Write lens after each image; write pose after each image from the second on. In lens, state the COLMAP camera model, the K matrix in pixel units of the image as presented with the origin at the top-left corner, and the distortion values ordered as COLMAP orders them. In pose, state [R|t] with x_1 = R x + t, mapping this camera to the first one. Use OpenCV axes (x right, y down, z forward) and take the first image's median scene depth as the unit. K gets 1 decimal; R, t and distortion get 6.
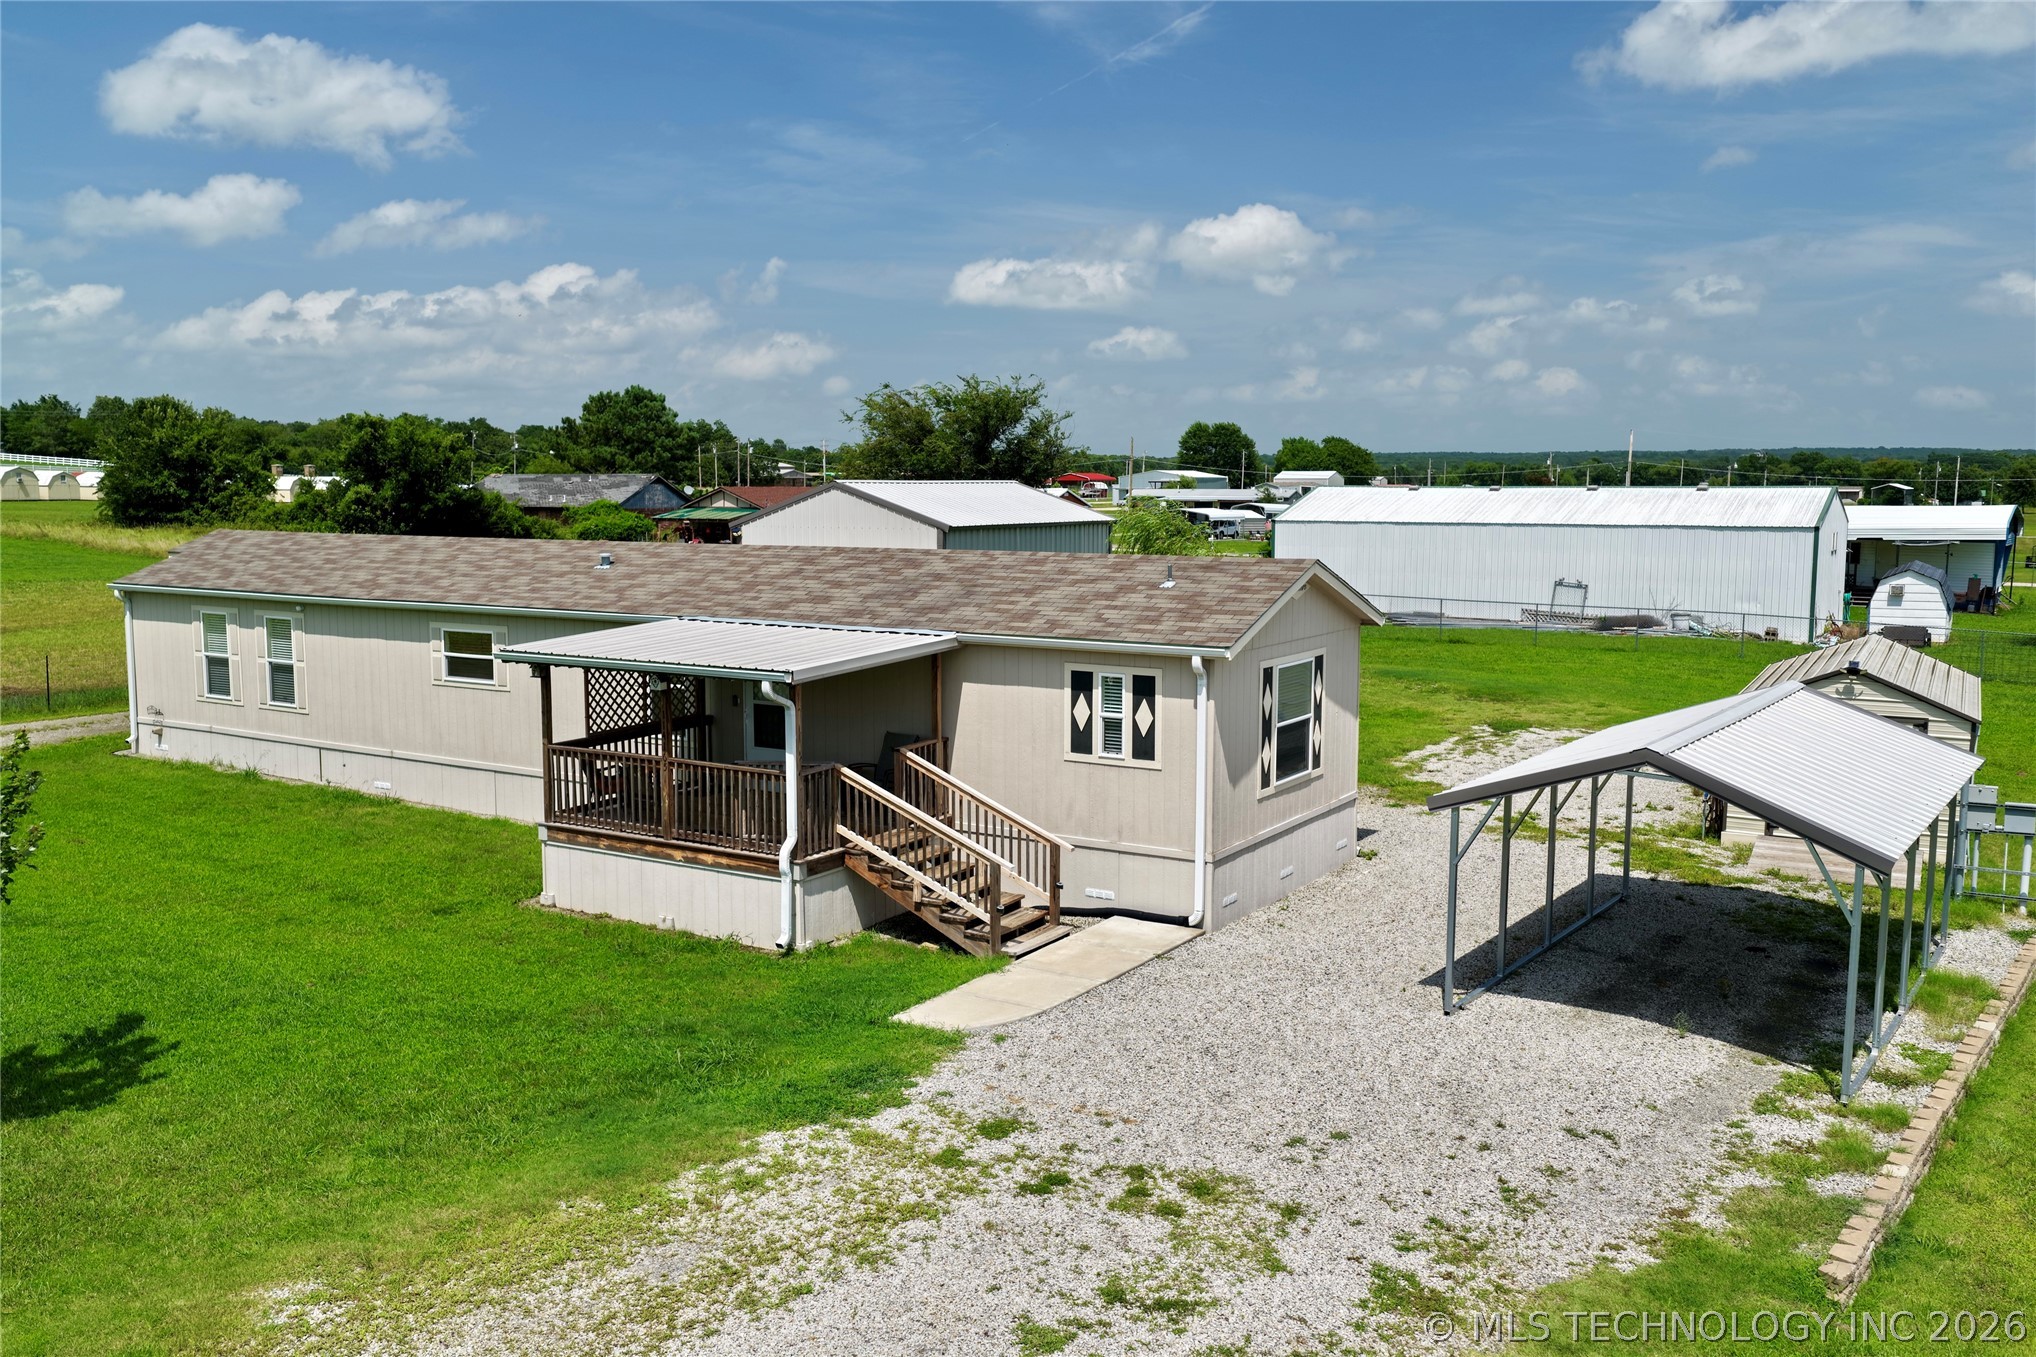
lens RADIAL K [[1686.6, 0, 1021.8], [0, 1686.6, 677.2], [0, 0, 1]] dist [-0.015049, 0.029010]
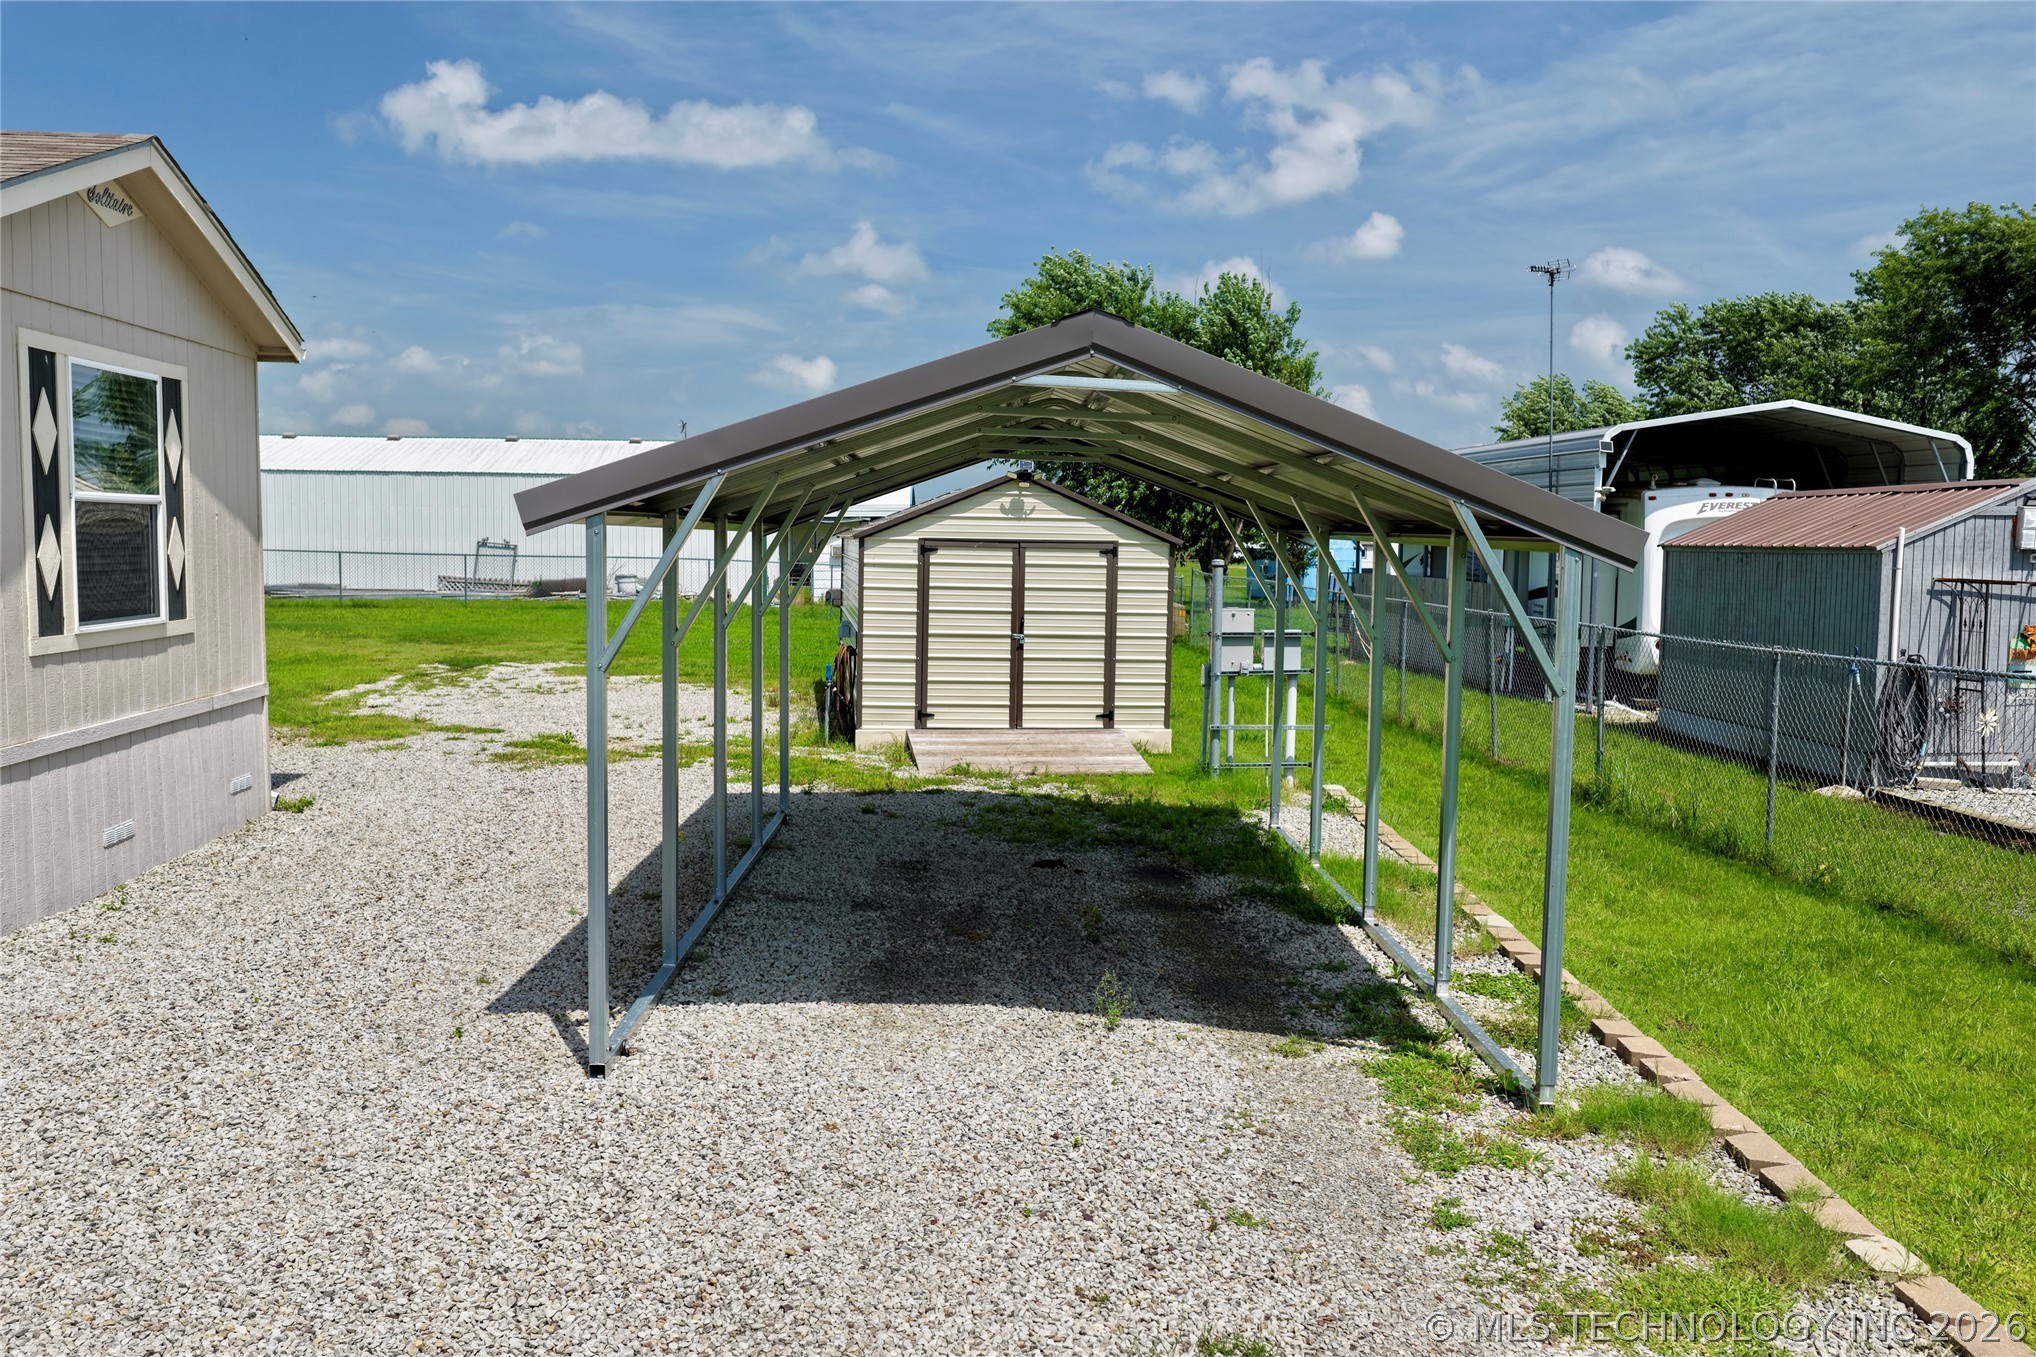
lens RADIAL K [[1686.6, 0, 1021.8], [0, 1686.6, 677.2], [0, 0, 1]] dist [-0.015049, 0.029010]
pose [[0.798657, -0.041761, 0.600336, 0.089368], [0.059524, 0.998179, -0.009752, 0.102424], [-0.598835, 0.043523, 0.799689, 0.540413]]
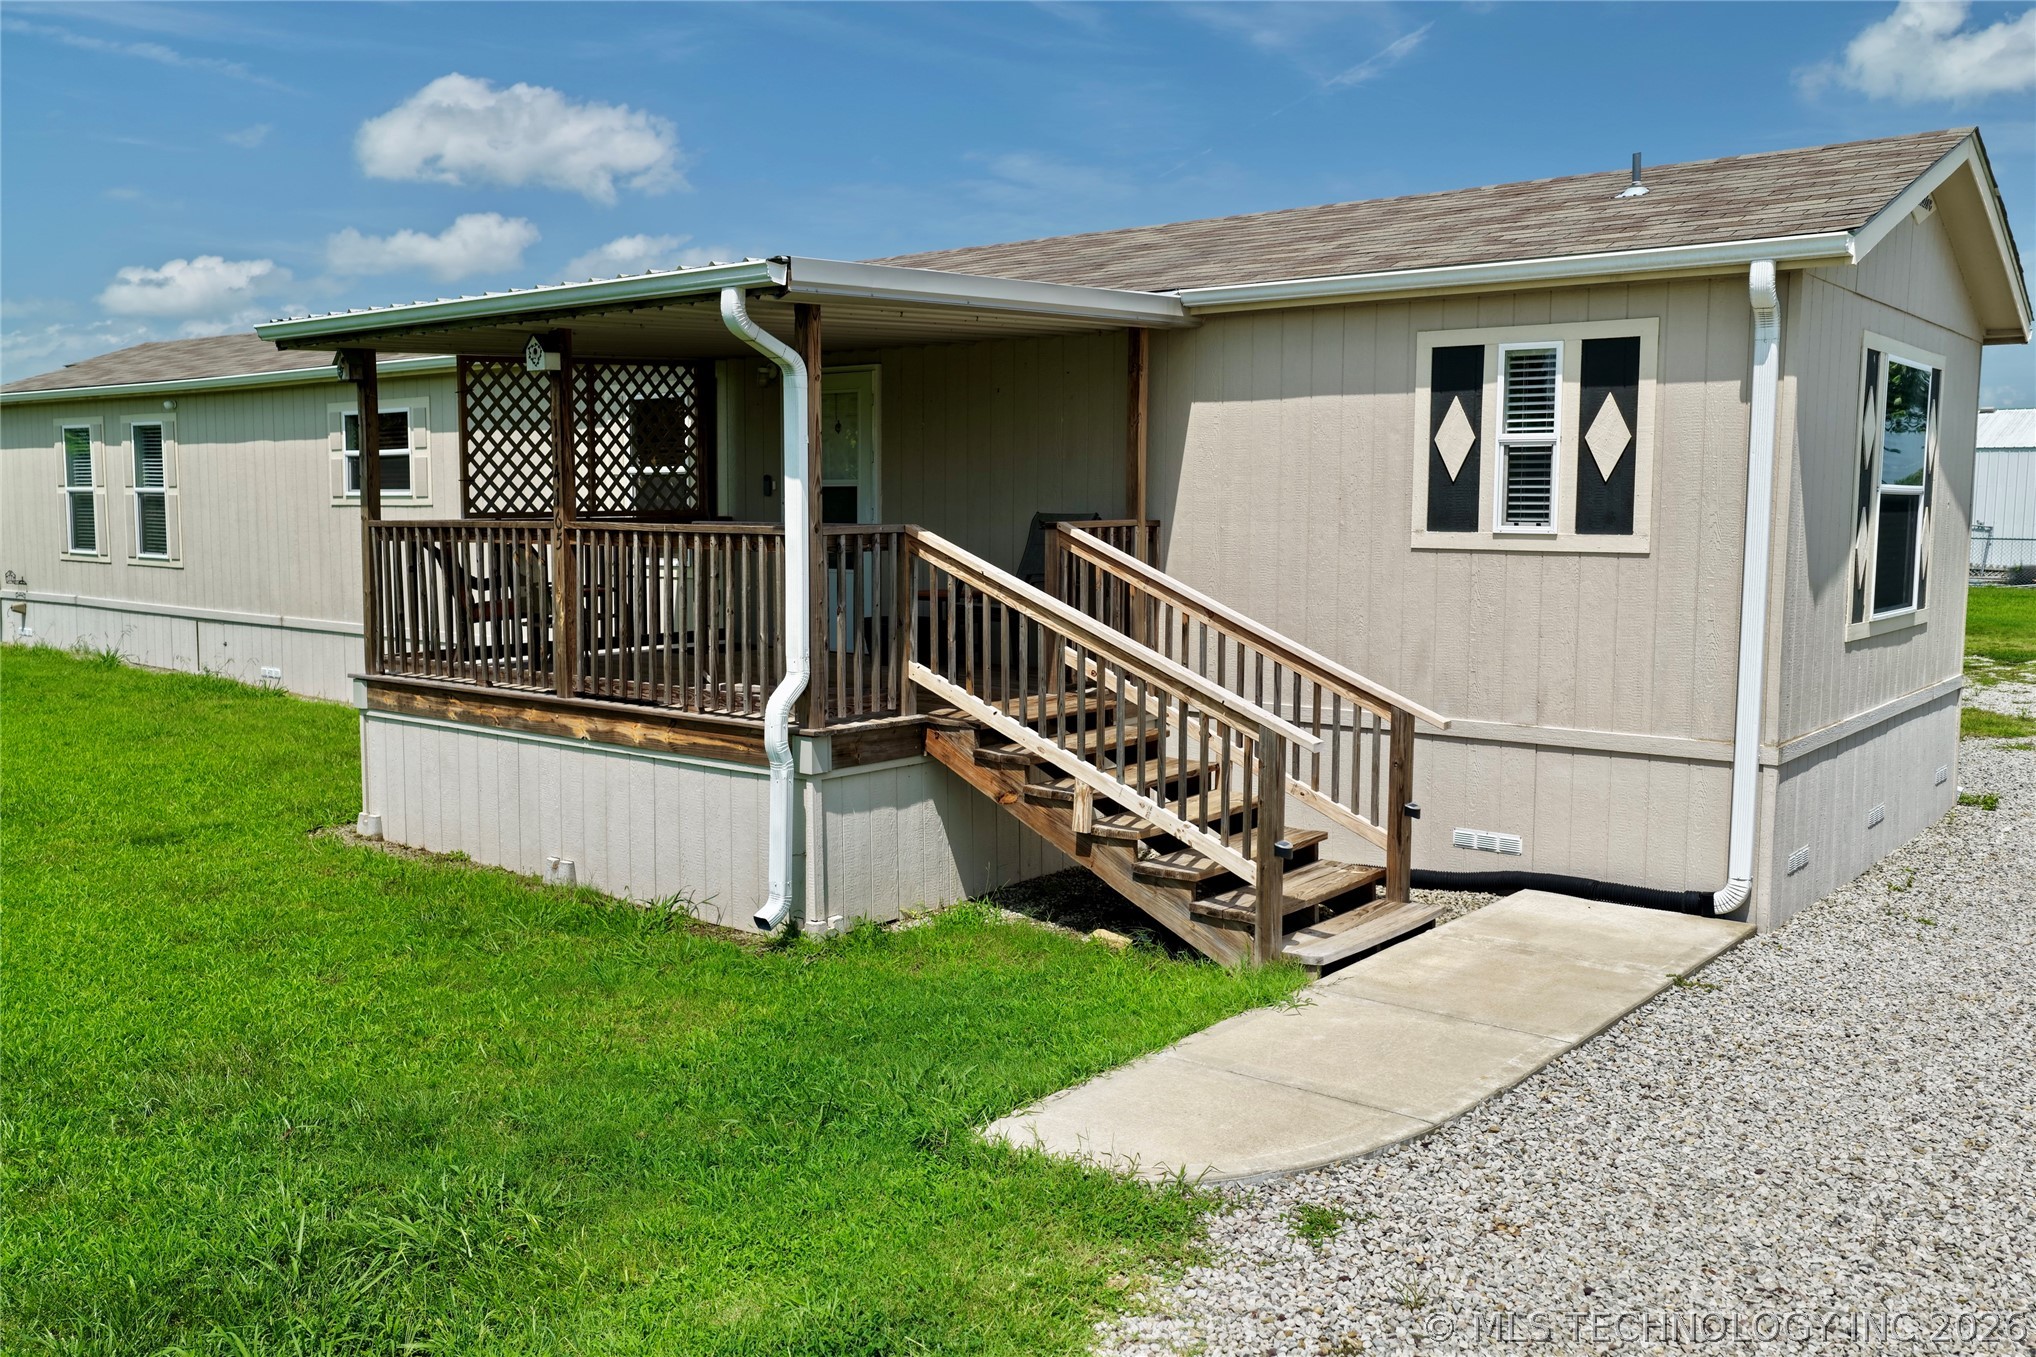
lens RADIAL K [[1686.6, 0, 1021.8], [0, 1686.6, 677.2], [0, 0, 1]] dist [-0.015049, 0.029010]
pose [[0.992531, 0.017070, -0.120791, -0.025615], [-0.018854, 0.999729, -0.013647, 0.097583], [0.120526, 0.015823, 0.992584, 0.559125]]
